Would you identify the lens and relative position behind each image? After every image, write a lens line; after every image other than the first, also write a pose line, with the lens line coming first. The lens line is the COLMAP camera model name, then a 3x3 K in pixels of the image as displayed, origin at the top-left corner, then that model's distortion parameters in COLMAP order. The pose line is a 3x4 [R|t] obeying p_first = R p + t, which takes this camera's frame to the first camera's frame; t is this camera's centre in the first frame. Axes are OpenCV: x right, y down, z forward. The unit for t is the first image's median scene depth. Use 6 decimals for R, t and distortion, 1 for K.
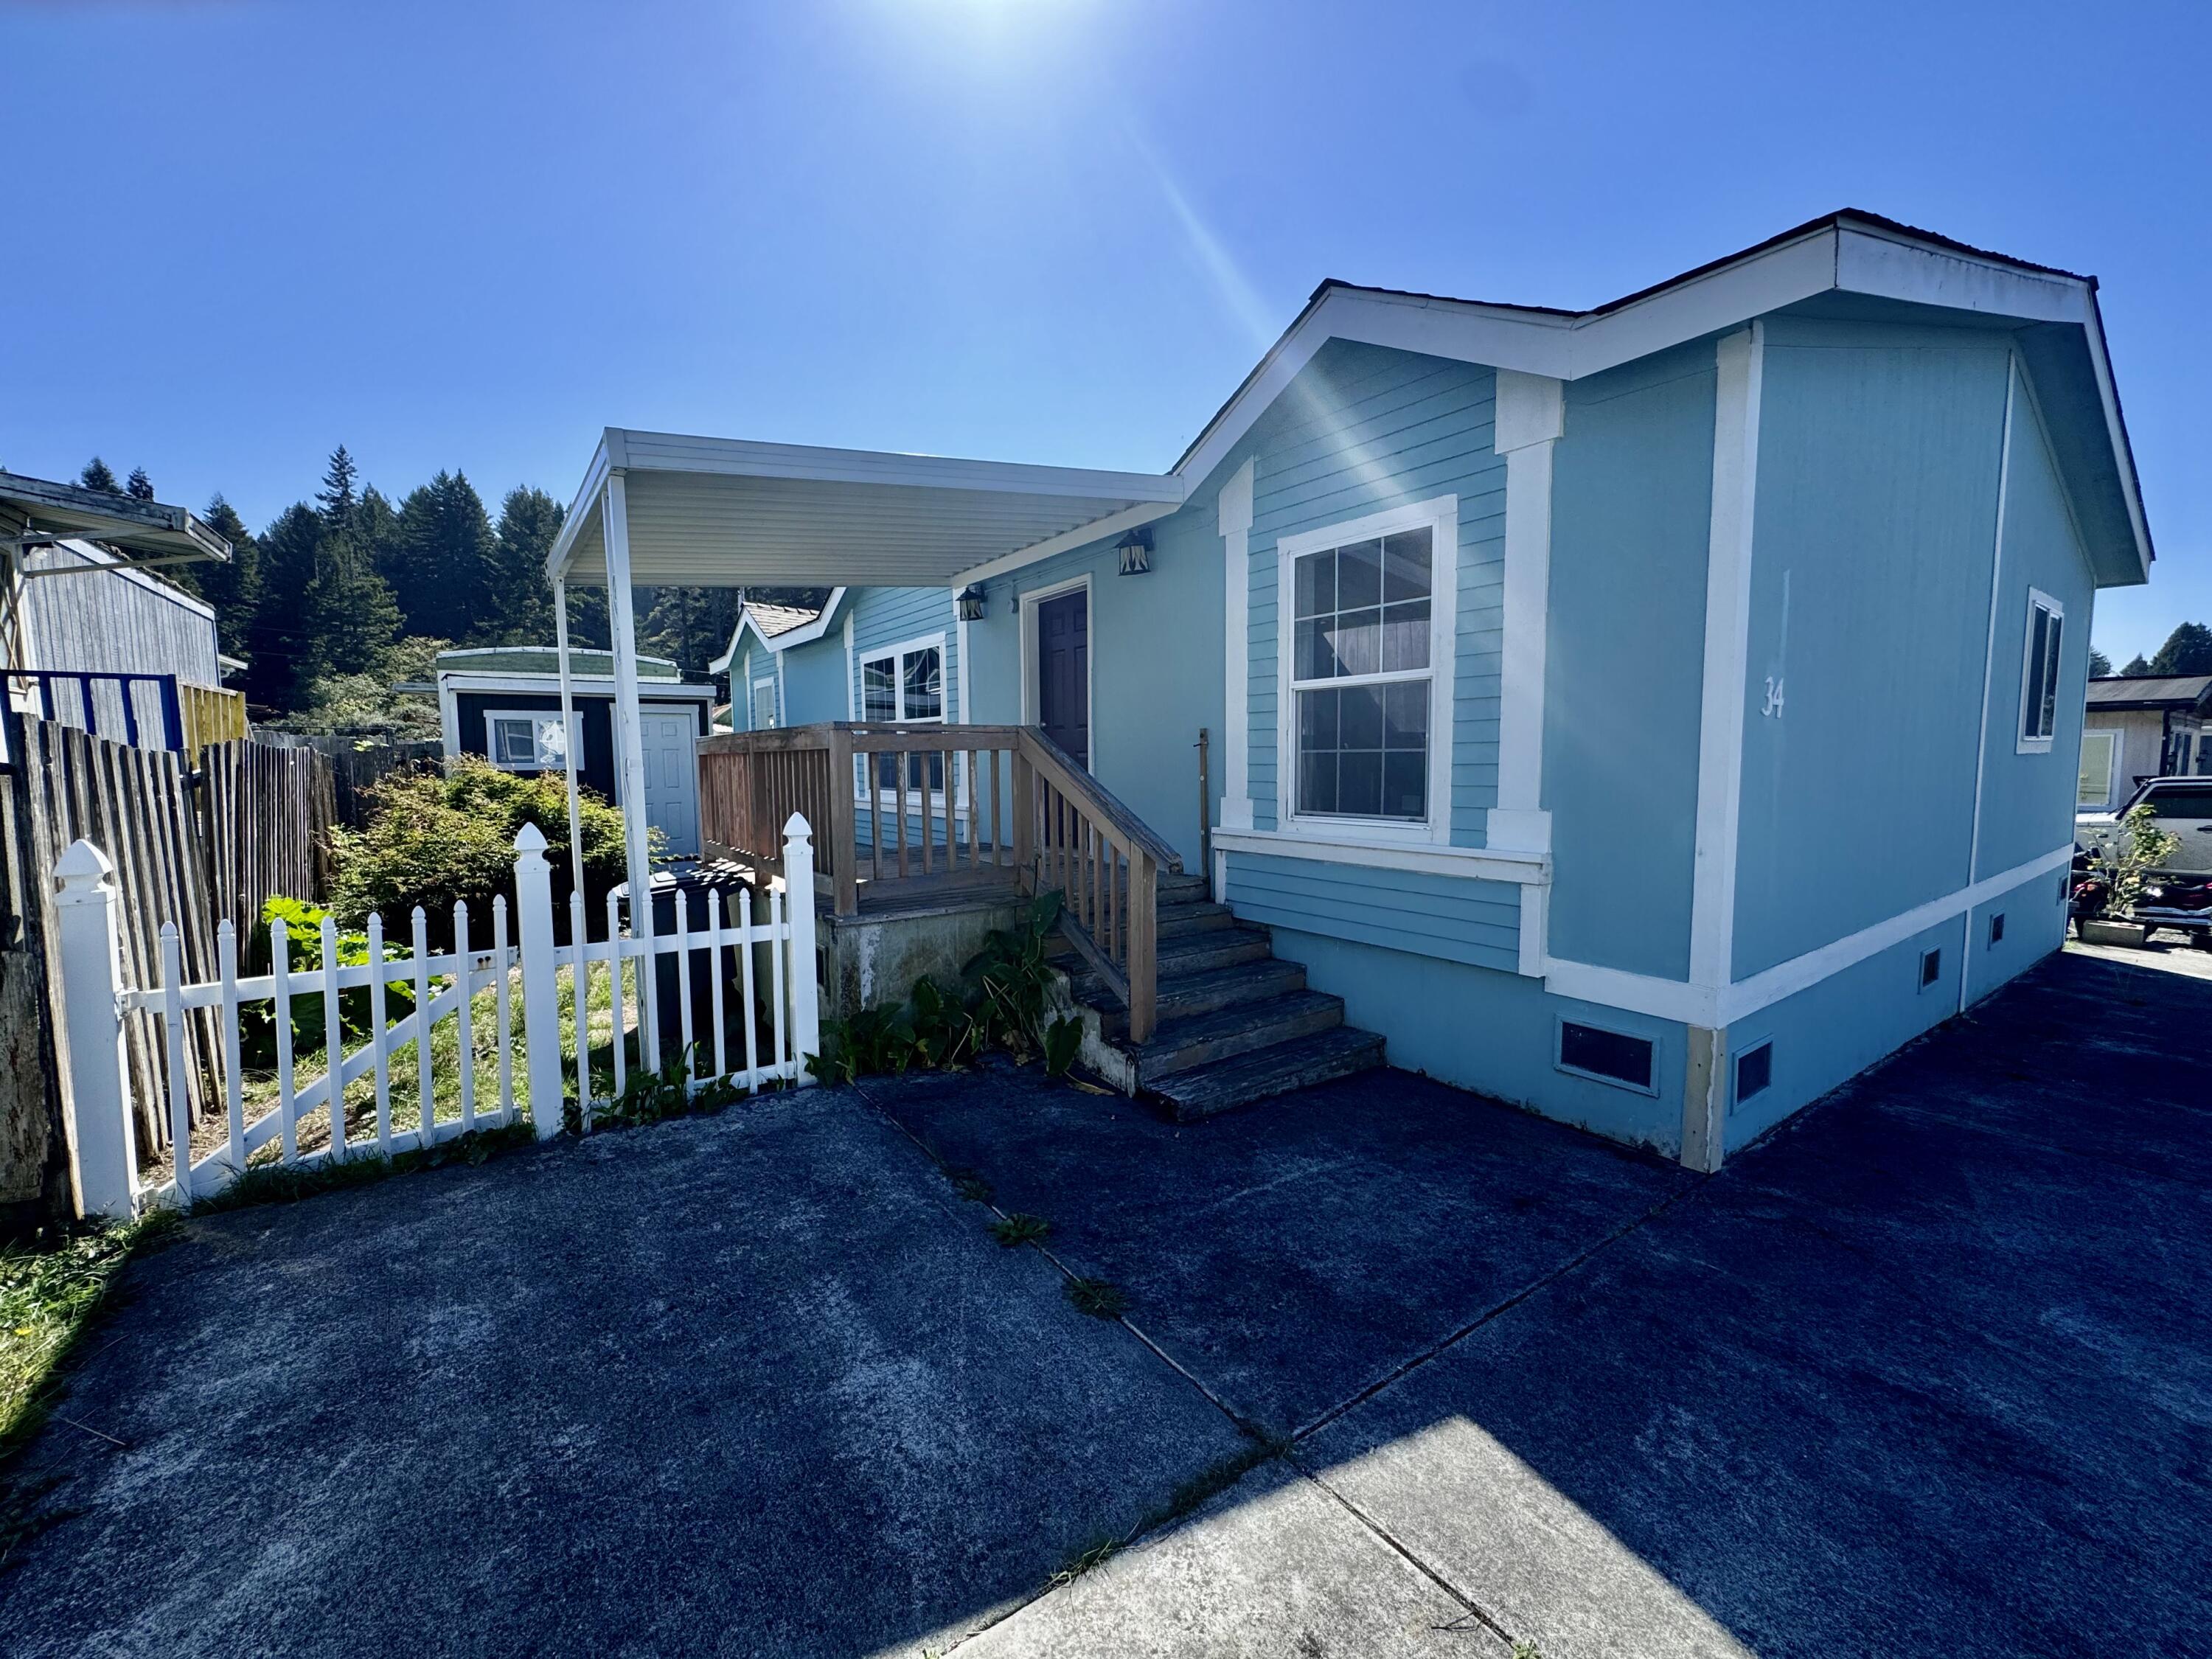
lens RADIAL K [[885.3, 0, 1106.0], [0, 885.3, 829.5], [0, 0, 1]] dist [-0.009863, 0.000154]
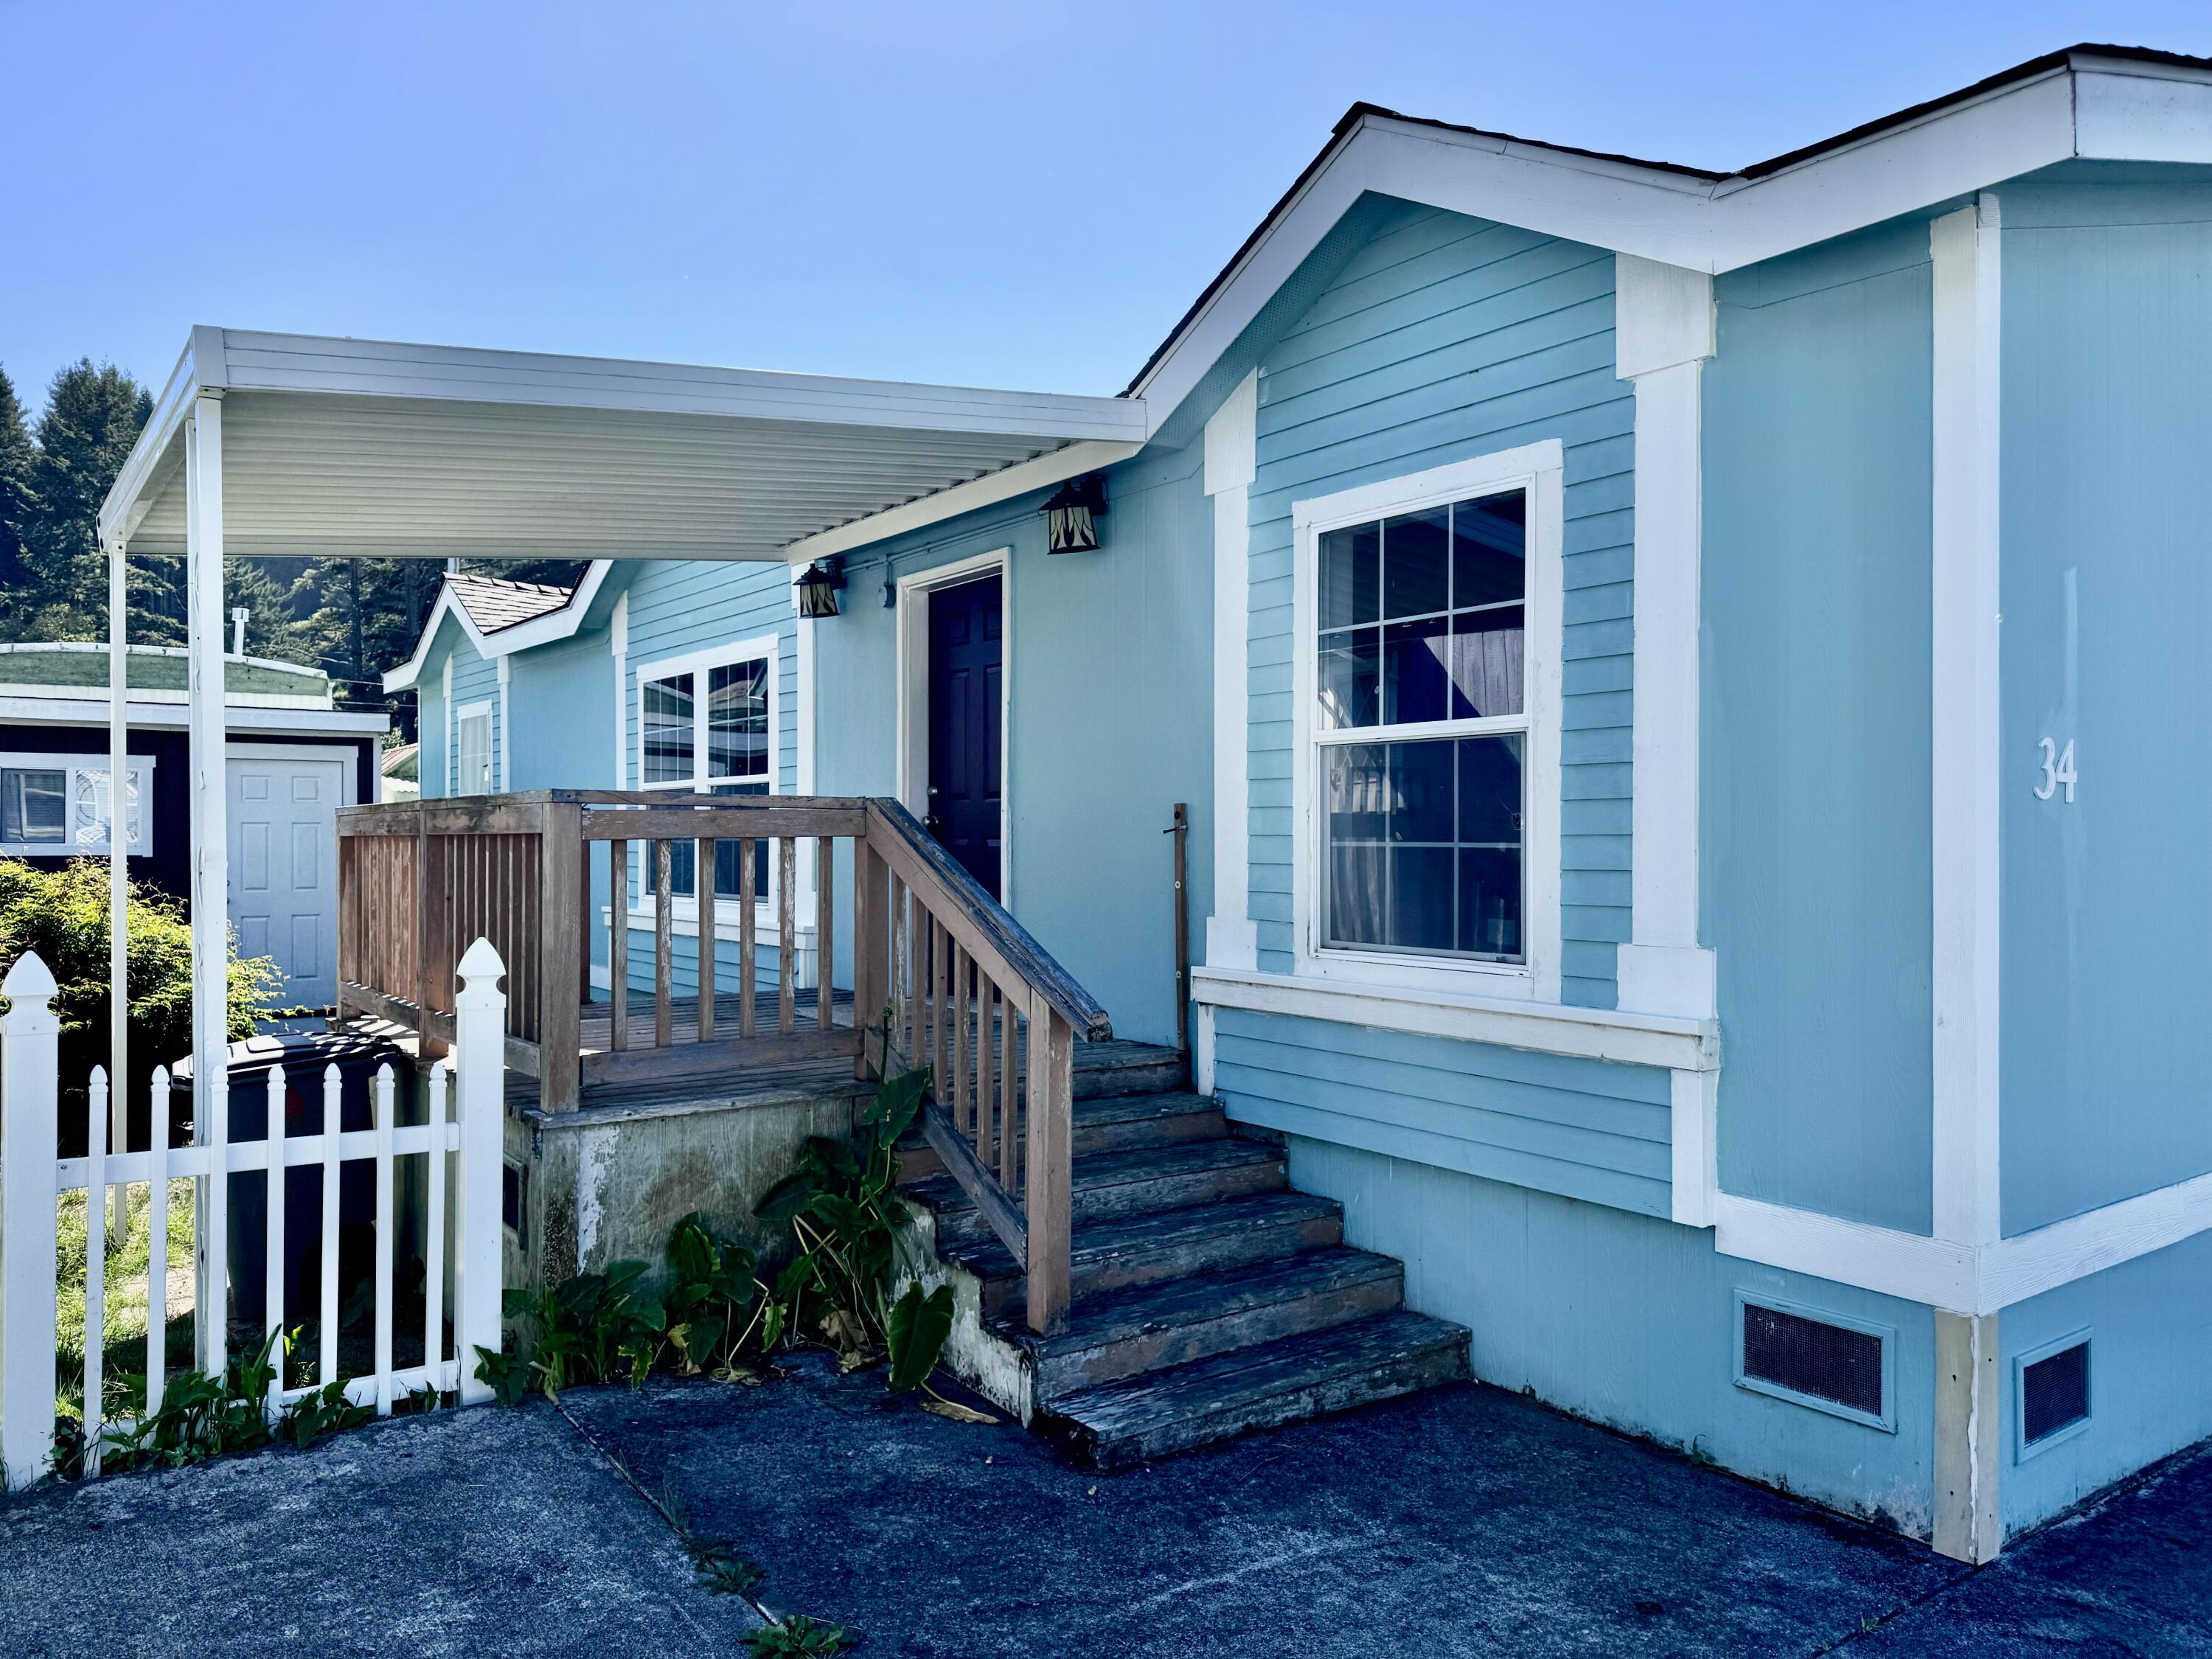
lens RADIAL K [[1564.7, 0, 1102.1], [0, 1564.7, 823.2], [0, 0, 1]] dist [0.023767, -0.032958]
pose [[0.999930, 0.010942, 0.004558, 0.070693], [-0.010481, 0.995780, -0.091175, -0.004138], [-0.005537, 0.091121, 0.995824, -0.082546]]
